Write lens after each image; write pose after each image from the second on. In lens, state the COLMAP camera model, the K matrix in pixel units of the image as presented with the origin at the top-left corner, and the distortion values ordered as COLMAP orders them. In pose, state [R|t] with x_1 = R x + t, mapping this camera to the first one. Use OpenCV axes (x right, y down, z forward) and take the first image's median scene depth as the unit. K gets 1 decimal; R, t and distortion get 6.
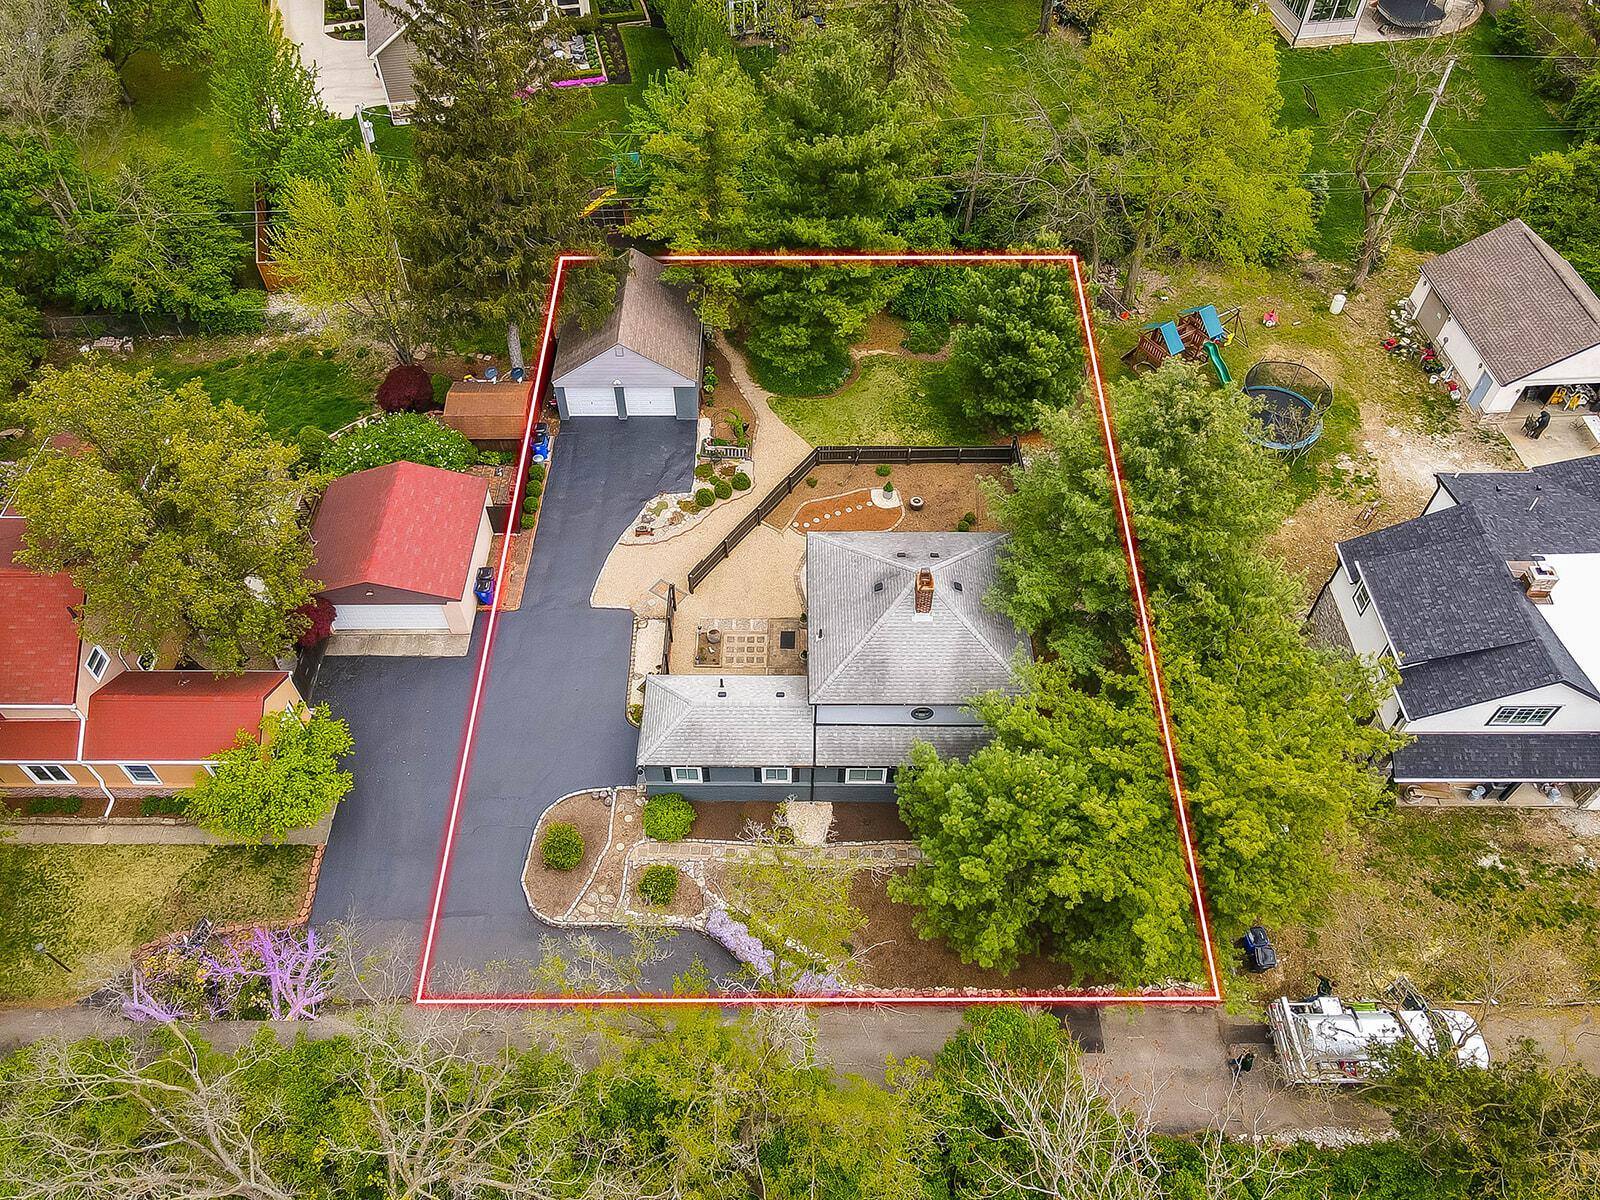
lens RADIAL K [[1168.0, 0, 799.7], [0, 1168.0, 582.7], [0, 0, 1]] dist [0.002652, 0.028873]
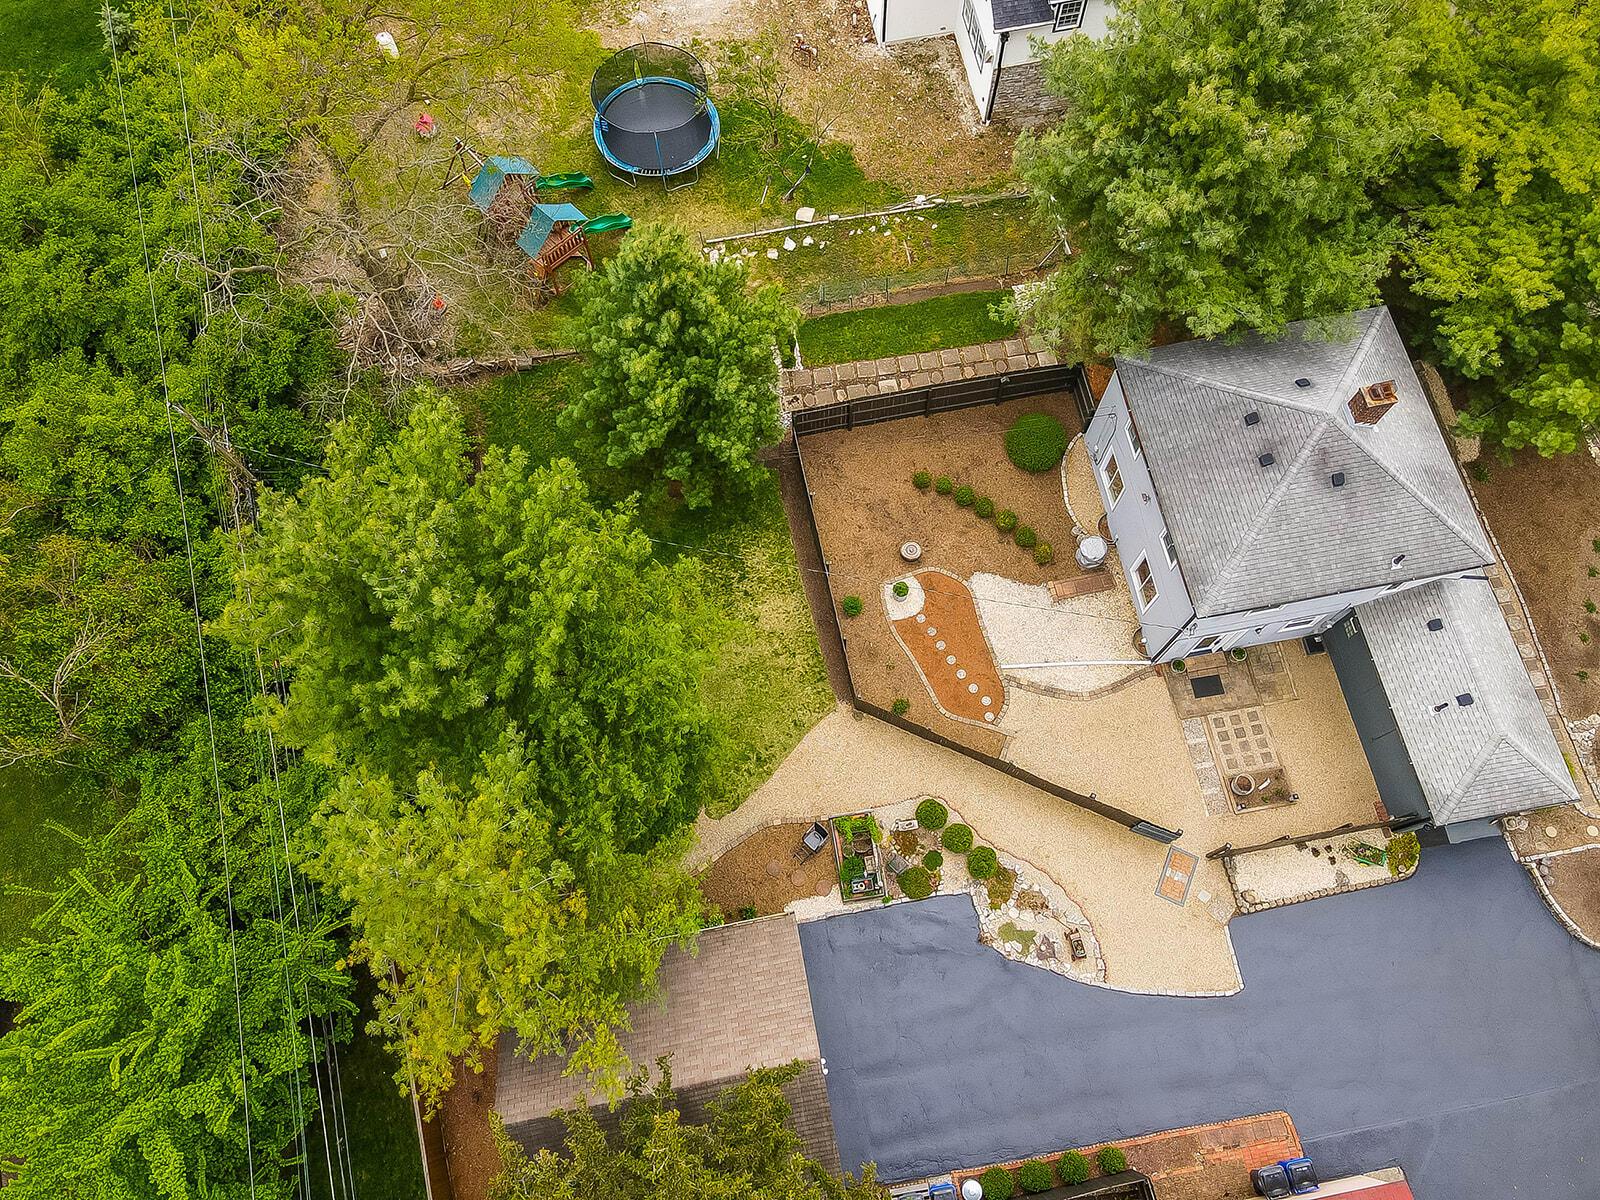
lens RADIAL K [[1168.0, 0, 799.7], [0, 1168.0, 582.7], [0, 0, 1]] dist [0.002652, 0.028873]
pose [[-0.182528, -0.920625, 0.345157, -0.142635], [0.766081, 0.086876, 0.636845, -0.561947], [-0.616282, 0.380660, 0.689416, 0.589730]]
